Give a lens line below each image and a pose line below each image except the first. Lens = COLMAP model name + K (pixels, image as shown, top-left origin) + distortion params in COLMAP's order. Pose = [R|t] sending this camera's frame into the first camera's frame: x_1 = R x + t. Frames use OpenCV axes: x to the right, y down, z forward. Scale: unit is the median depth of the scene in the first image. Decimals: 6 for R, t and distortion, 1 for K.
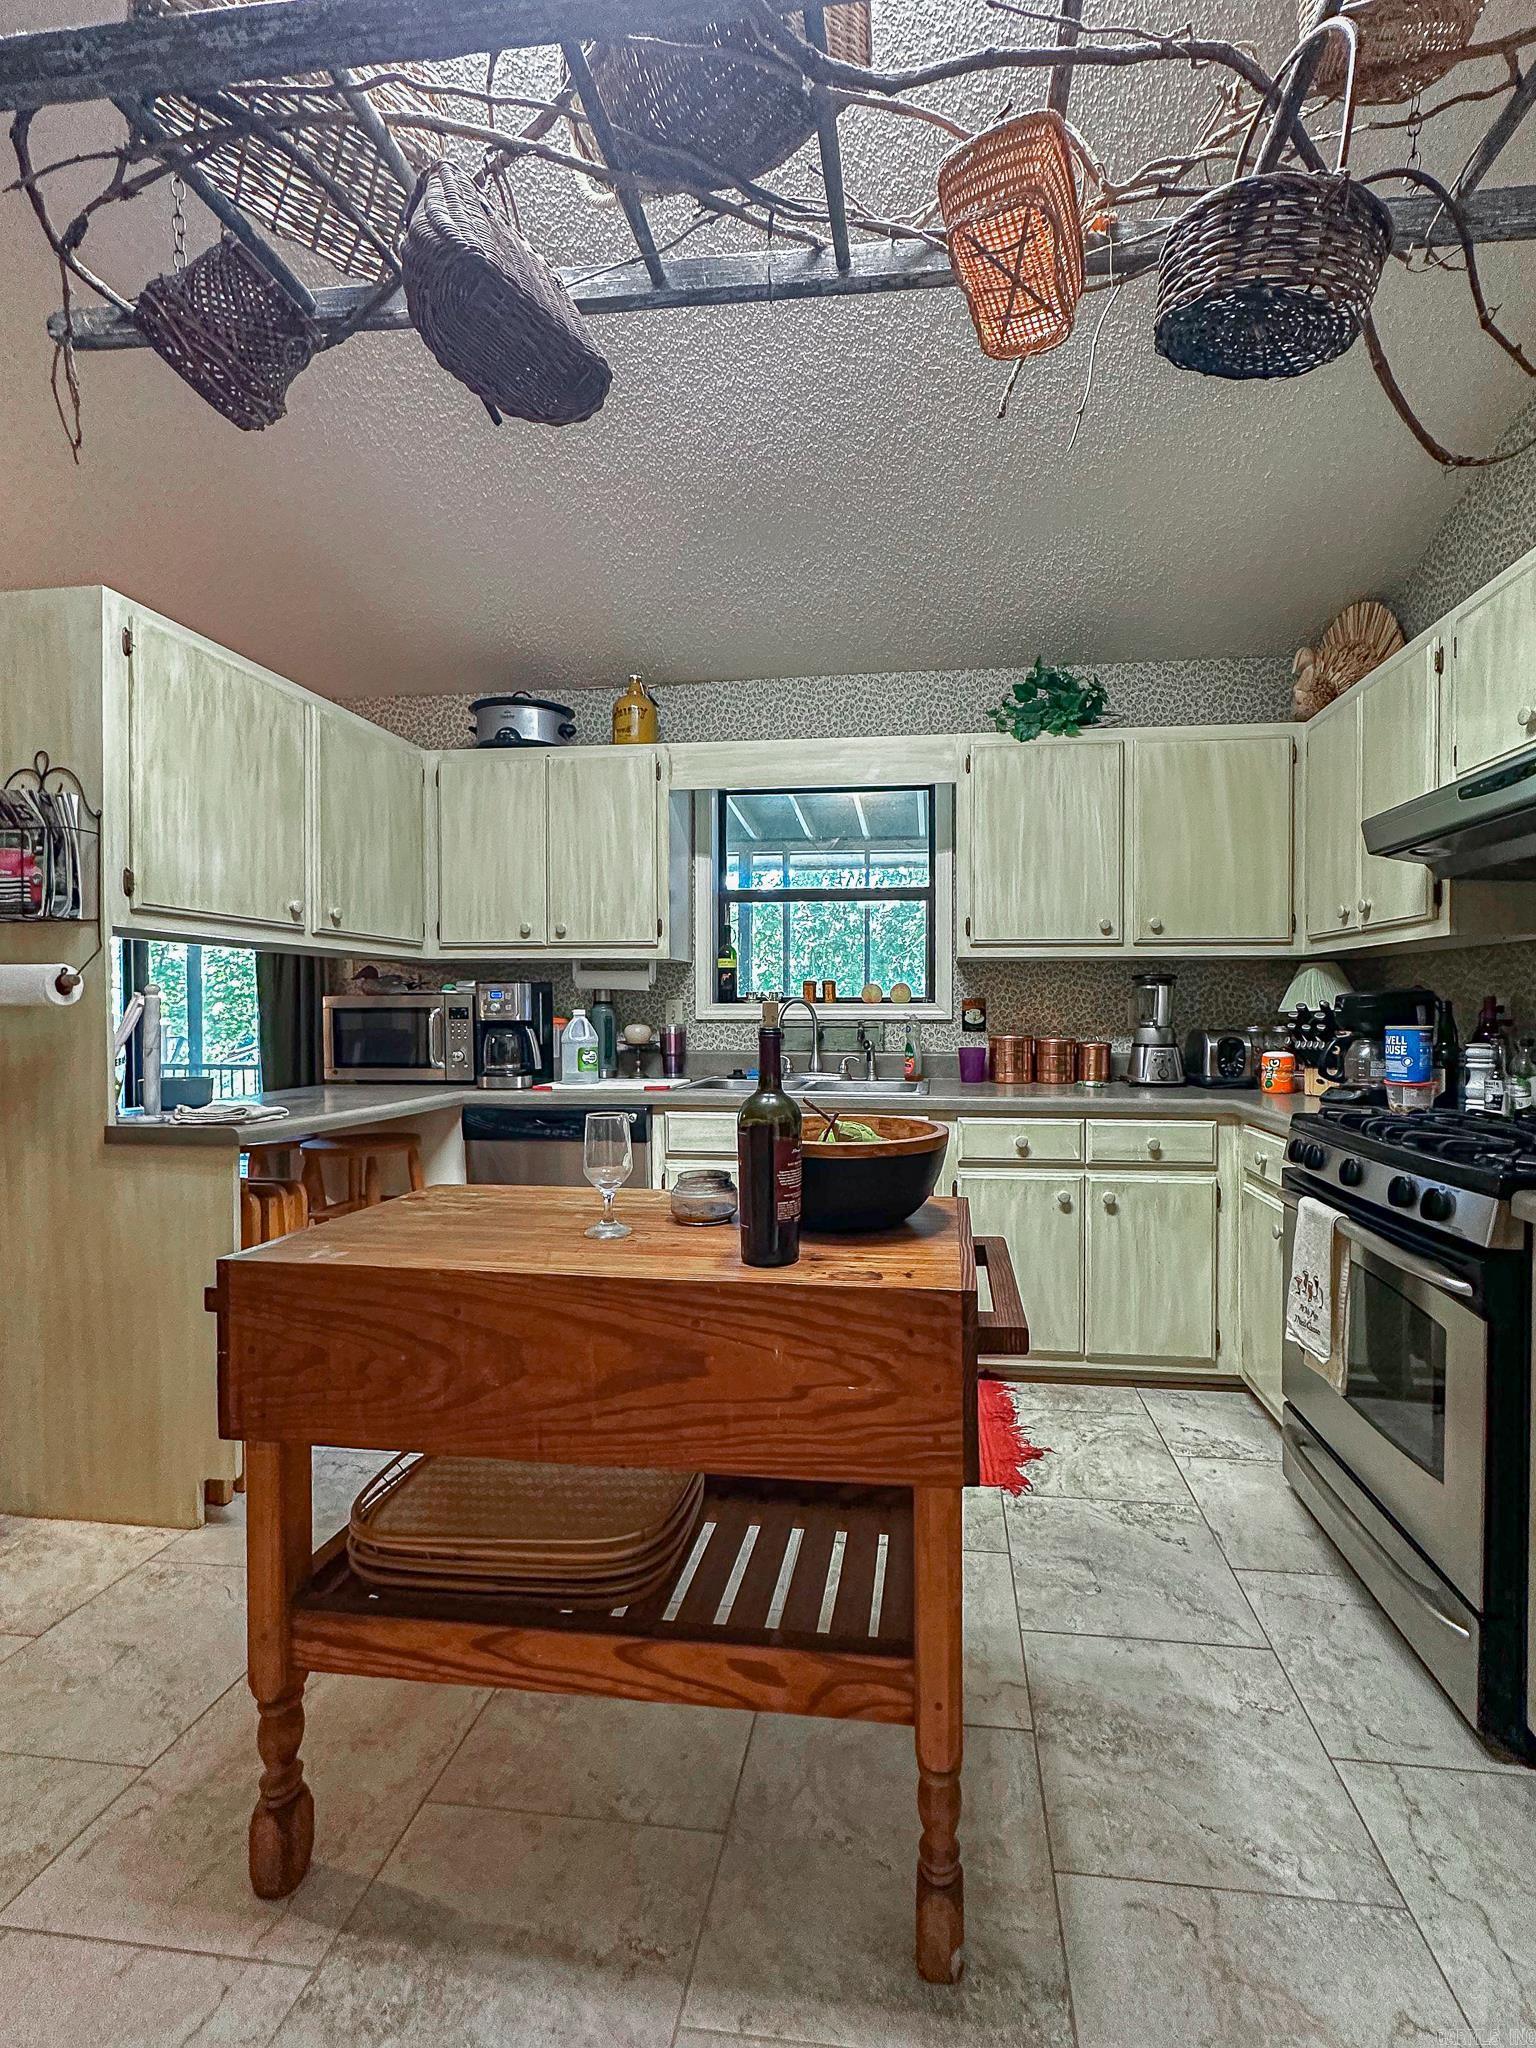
lens RADIAL K [[897.3, 0, 924.6], [0, 897.3, 1018.4], [0, 0, 1]] dist [-0.001260, -0.000236]
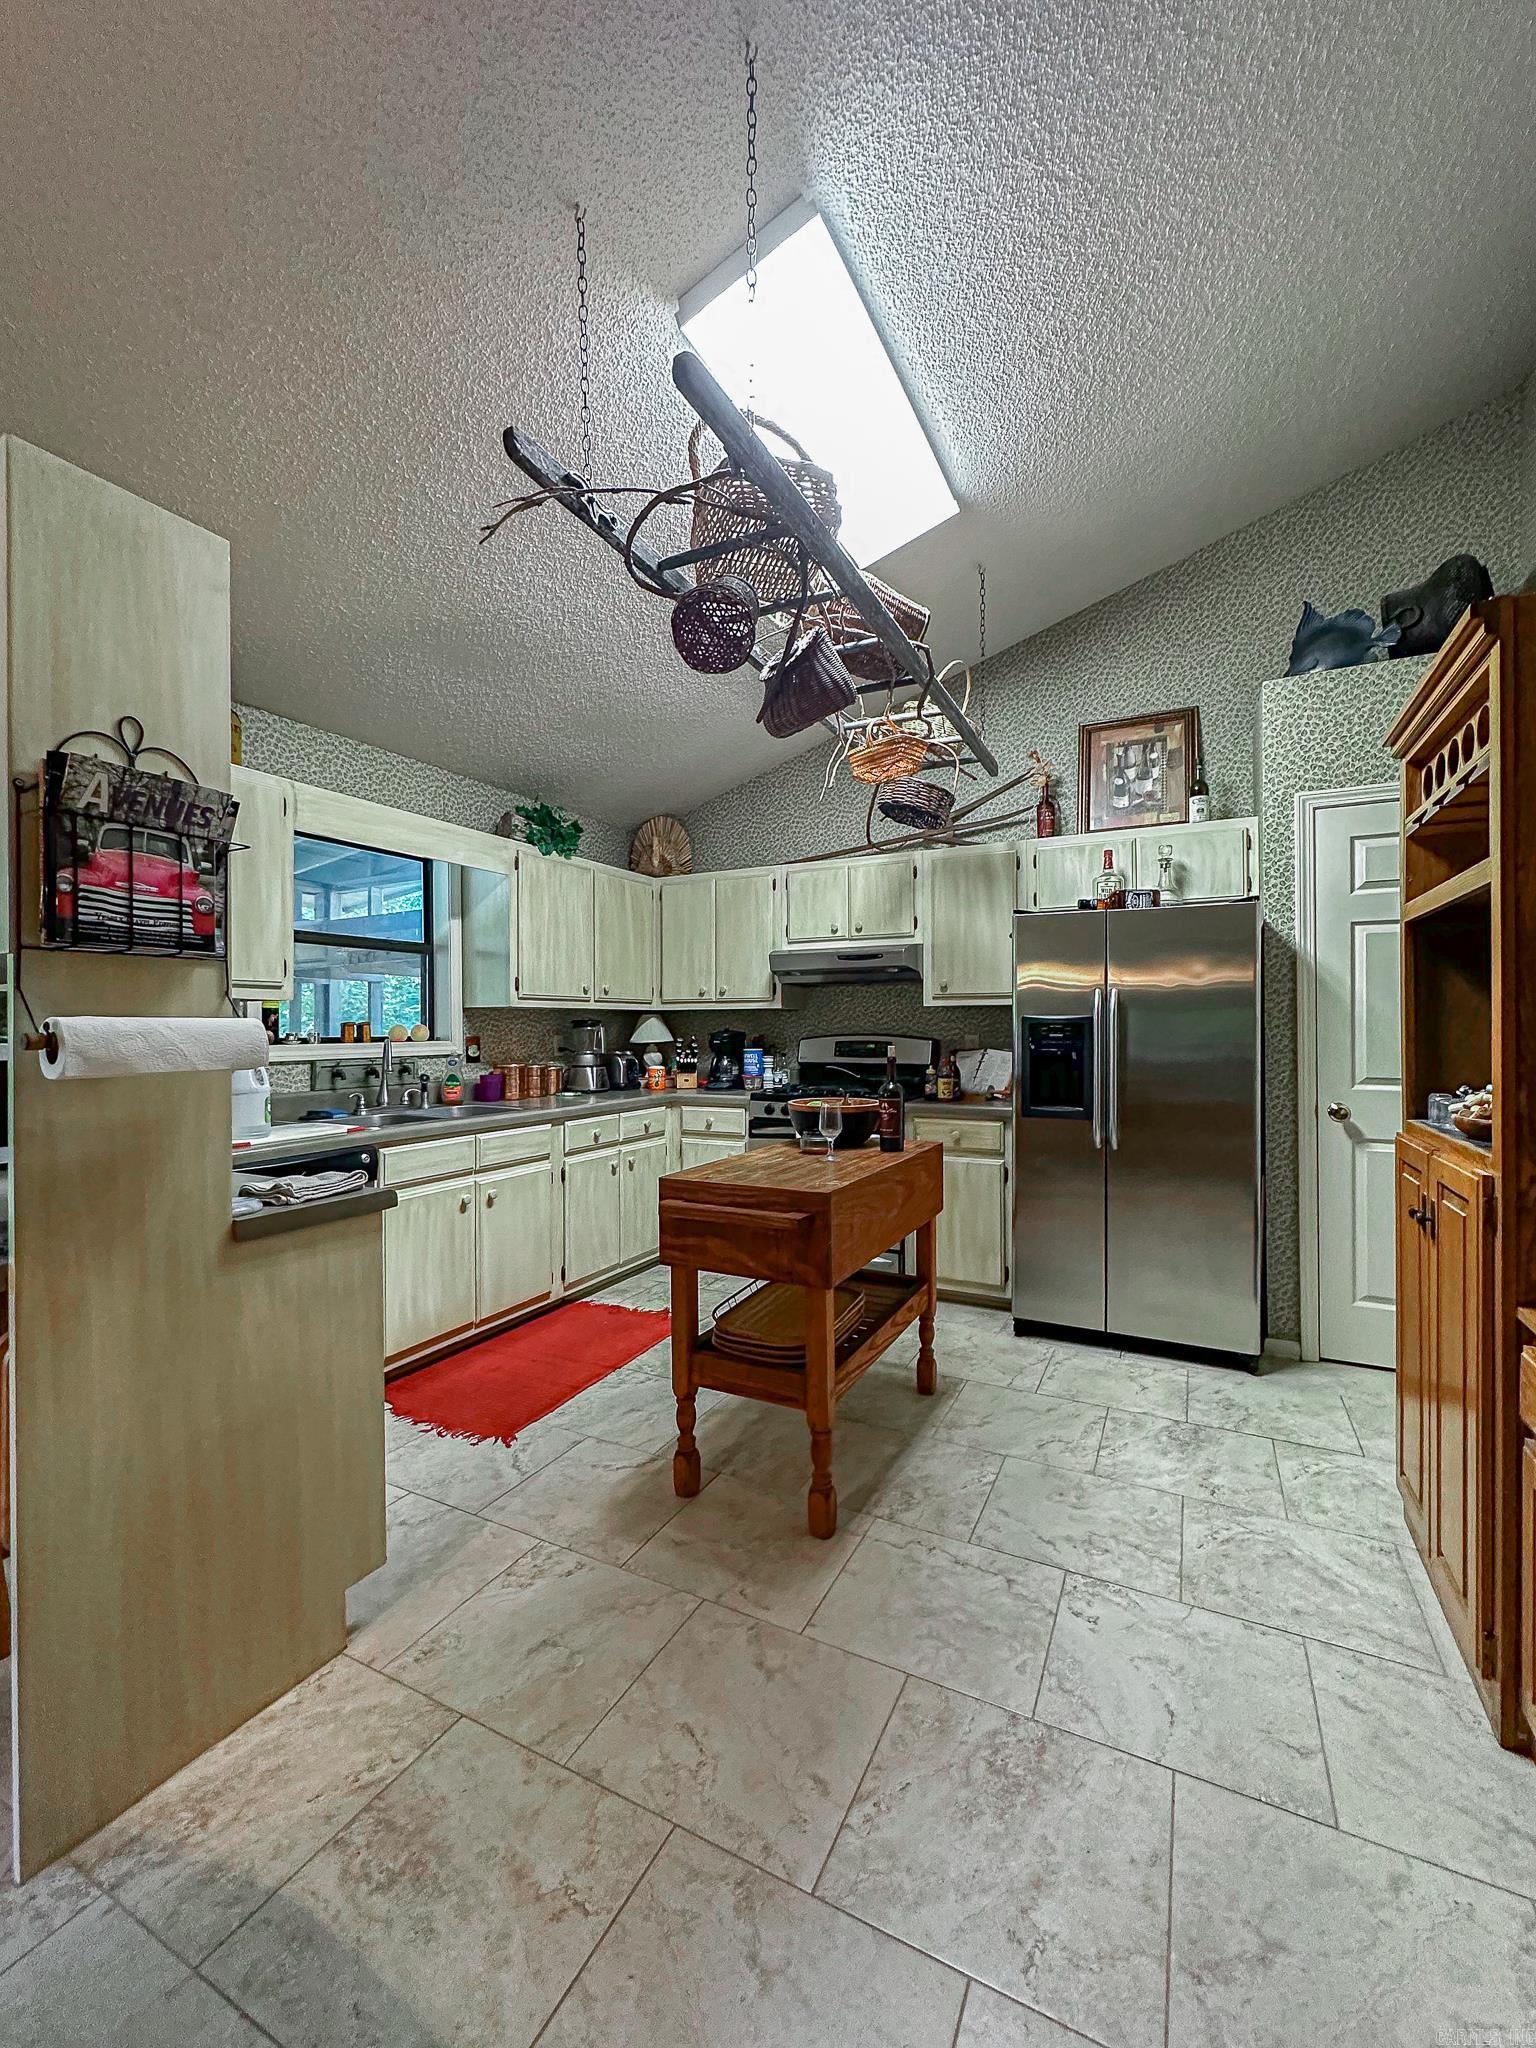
lens RADIAL K [[840.0, 0, 780.7], [0, 840.0, 1021.8], [0, 0, 1]] dist [-0.001630, 0.000040]
pose [[0.341033, 0.002309, 0.940049, -1.024981], [0.016414, 0.999830, -0.008411, -0.029380], [-0.939908, 0.018299, 0.340937, 0.206935]]
